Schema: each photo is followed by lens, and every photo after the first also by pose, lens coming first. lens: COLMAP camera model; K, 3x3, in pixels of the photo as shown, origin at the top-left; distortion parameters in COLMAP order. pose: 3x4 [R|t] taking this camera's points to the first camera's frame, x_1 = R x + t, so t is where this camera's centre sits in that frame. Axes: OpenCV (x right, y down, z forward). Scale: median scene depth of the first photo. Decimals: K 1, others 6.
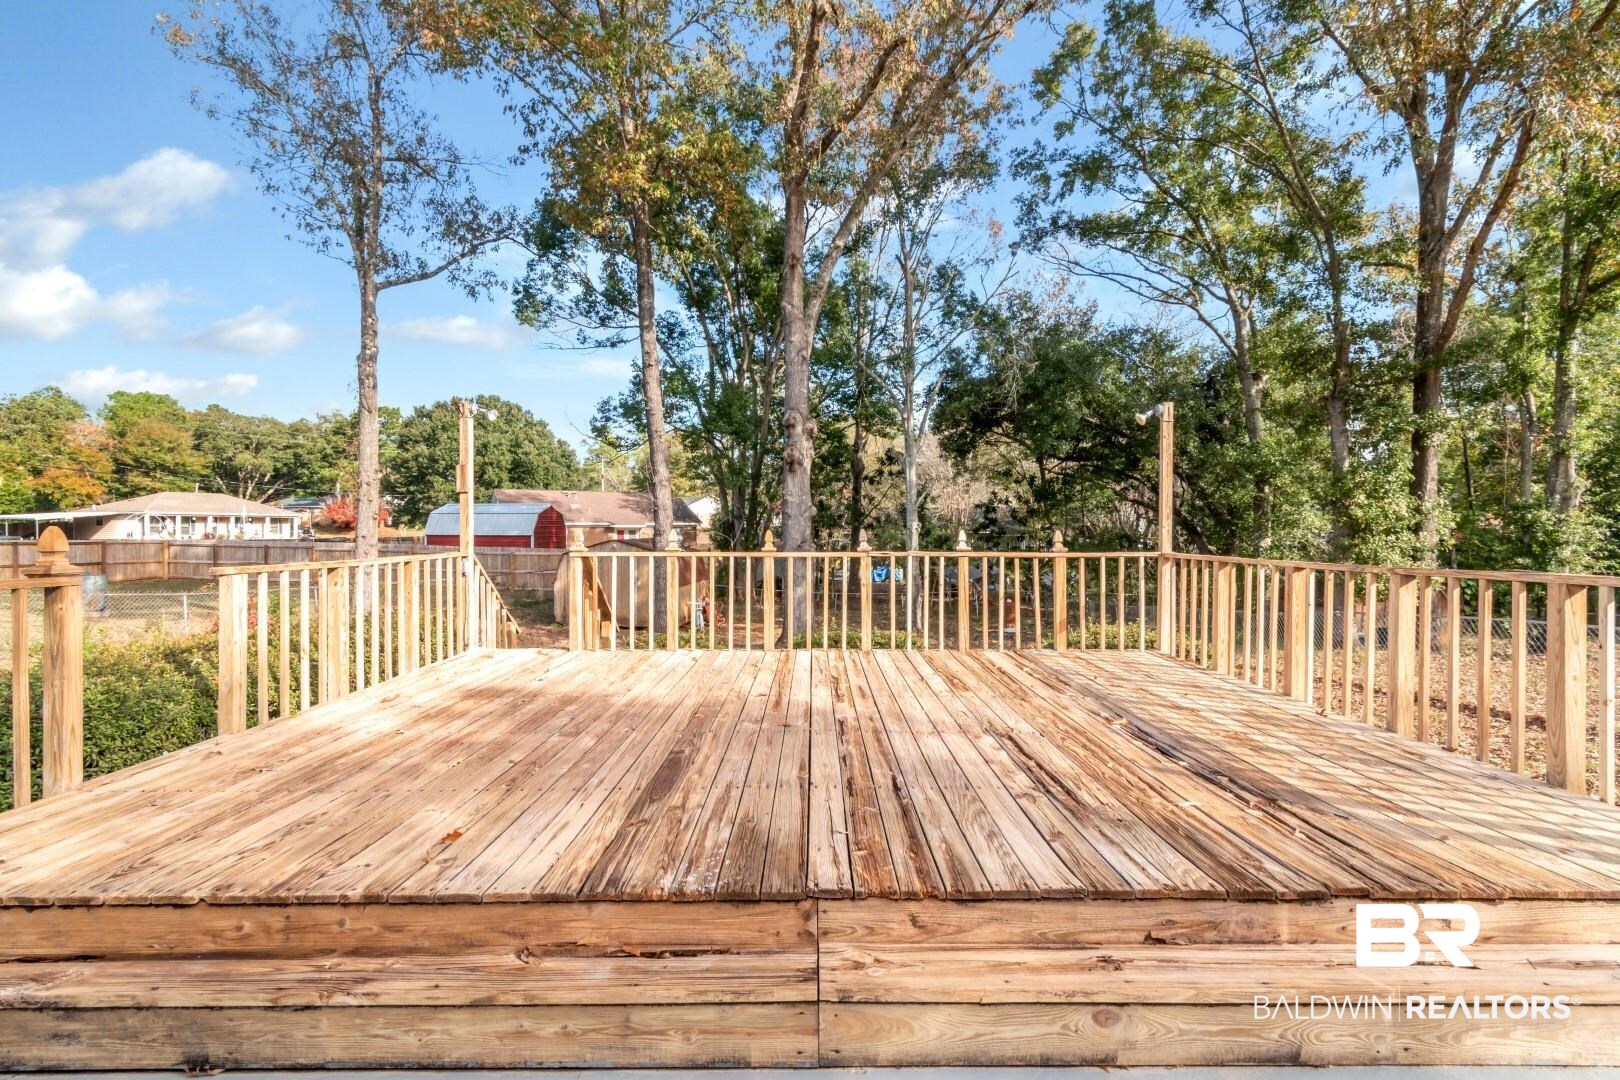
lens RADIAL K [[746.8, 0, 821.4], [0, 746.8, 532.6], [0, 0, 1]] dist [0.006216, -0.001607]
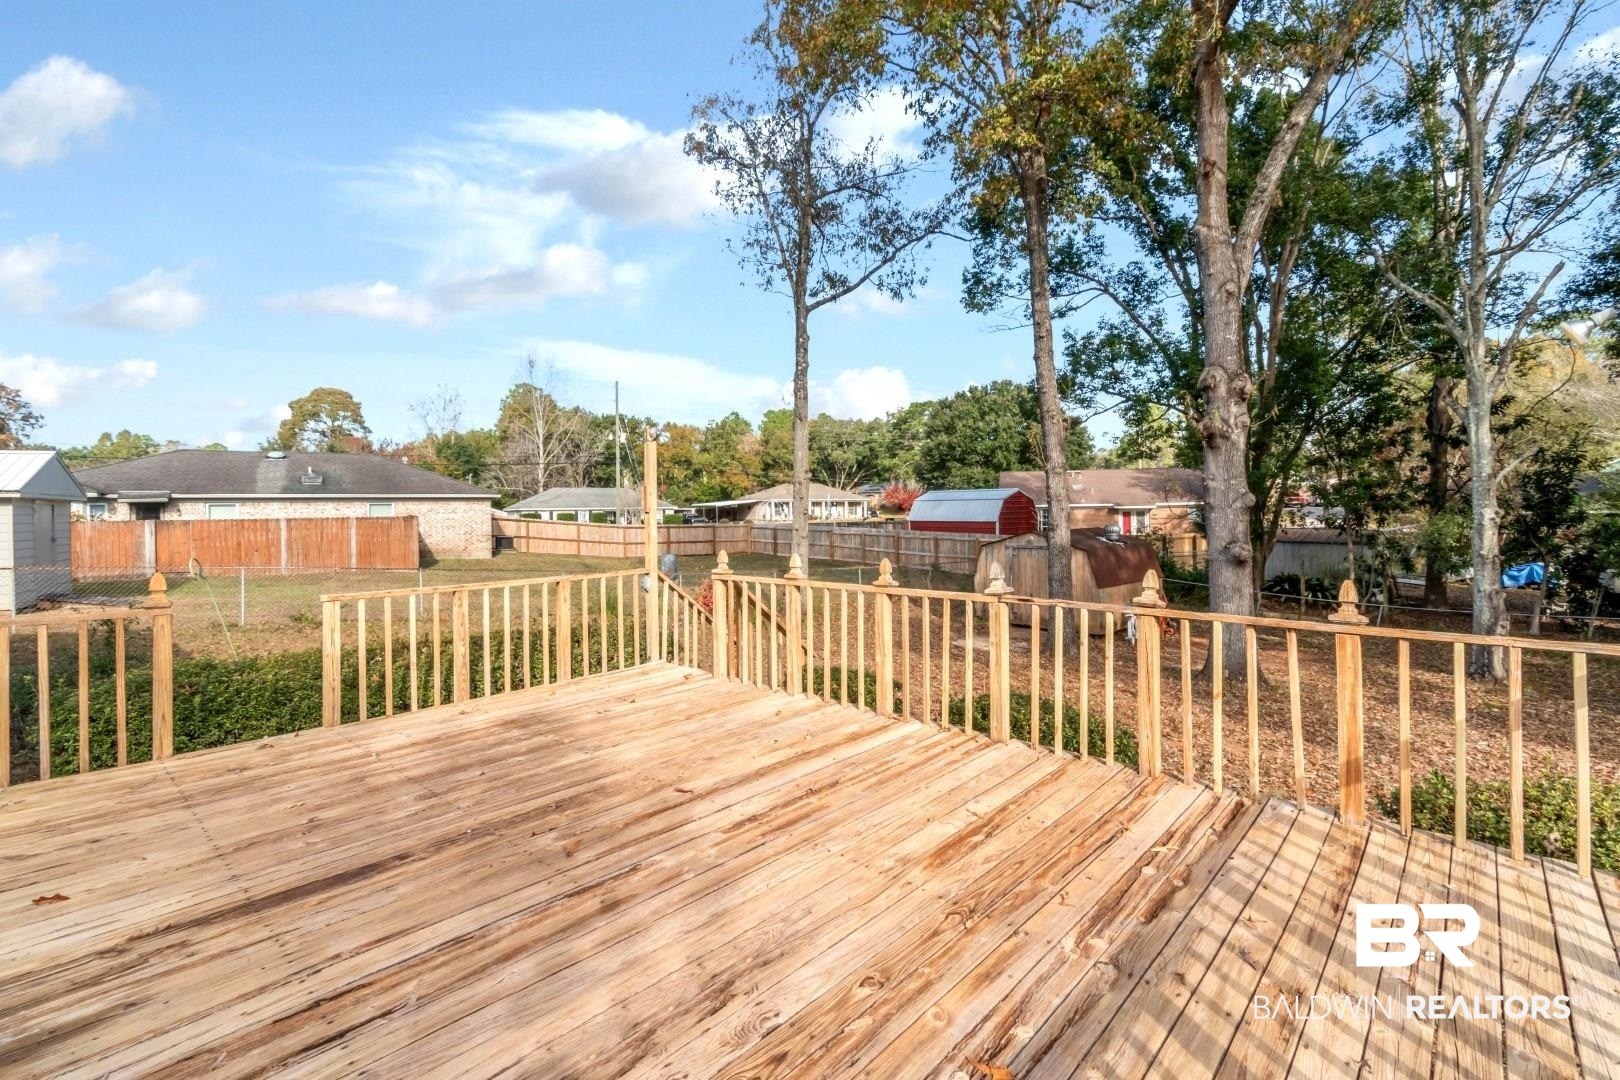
lens RADIAL K [[746.8, 0, 800.4], [0, 746.8, 512.3], [0, 0, 1]] dist [0.006216, -0.001607]
pose [[0.723921, -0.005126, -0.689864, 0.126989], [0.010430, 0.999939, 0.003515, -0.017291], [0.689804, -0.009740, 0.723930, 0.120627]]
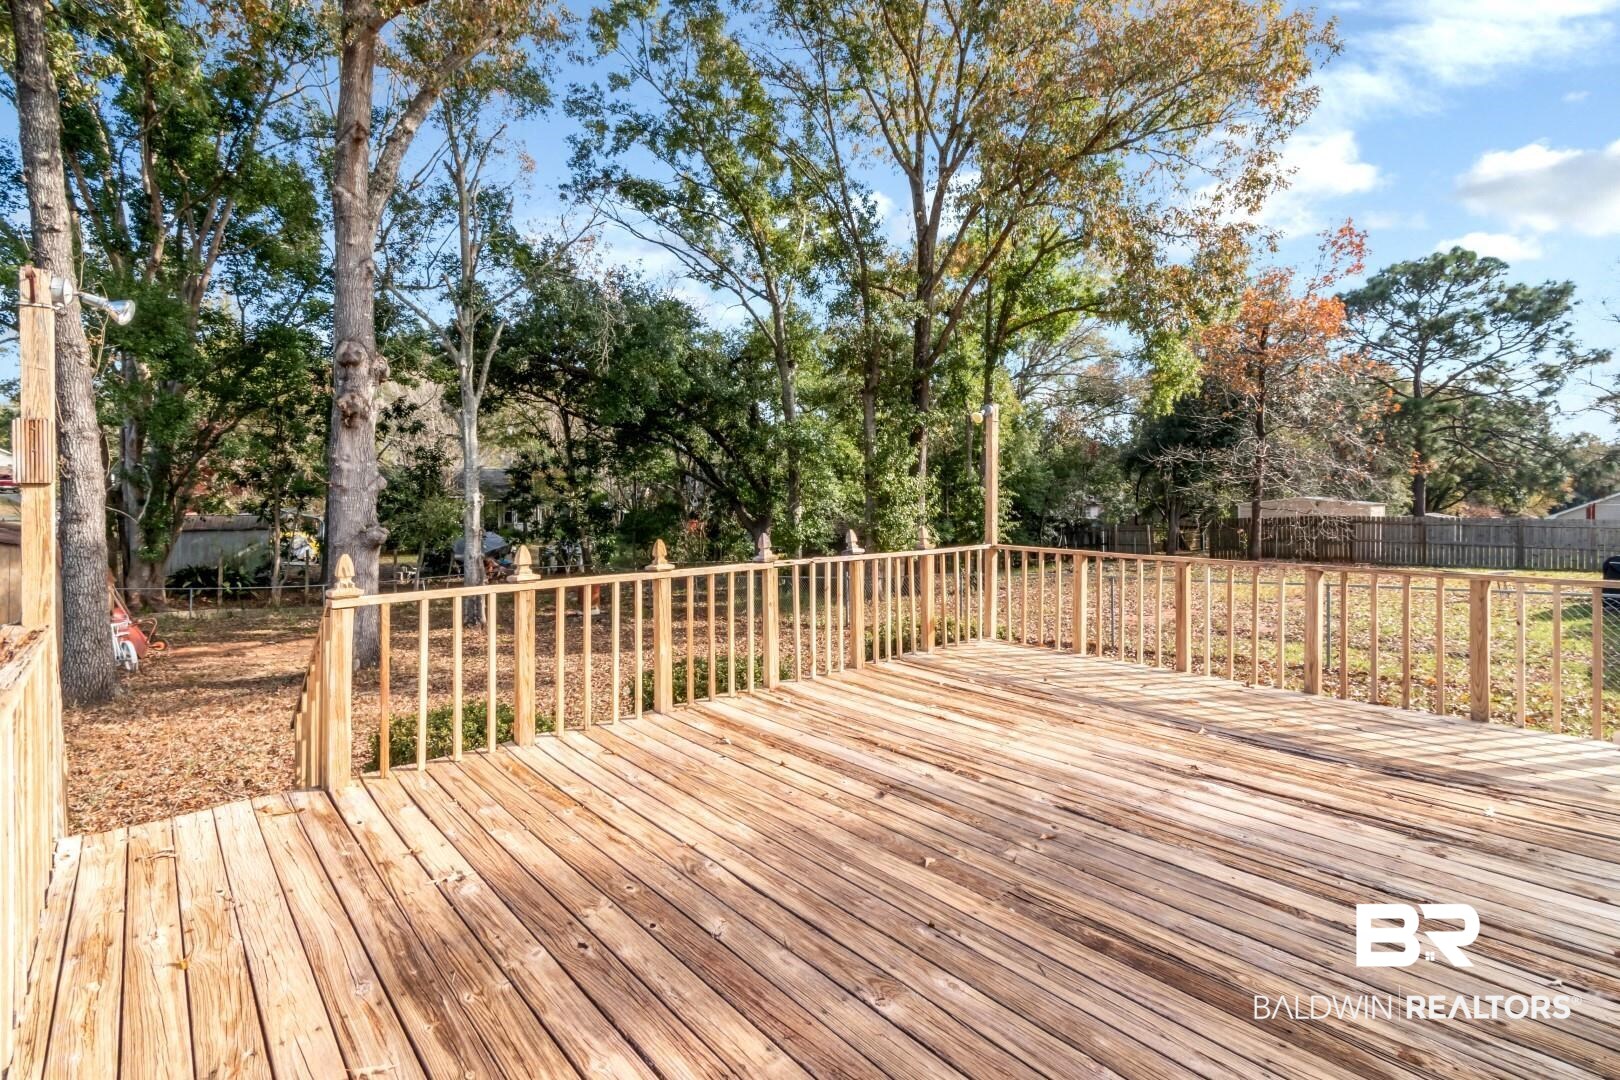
lens RADIAL K [[746.8, 0, 826.5], [0, 746.8, 487.6], [0, 0, 1]] dist [0.006216, -0.001607]
pose [[0.731022, 0.002623, 0.682348, -0.138462], [-0.000297, 0.999994, -0.003527, -0.015788], [-0.682353, 0.002375, 0.731019, 0.120522]]
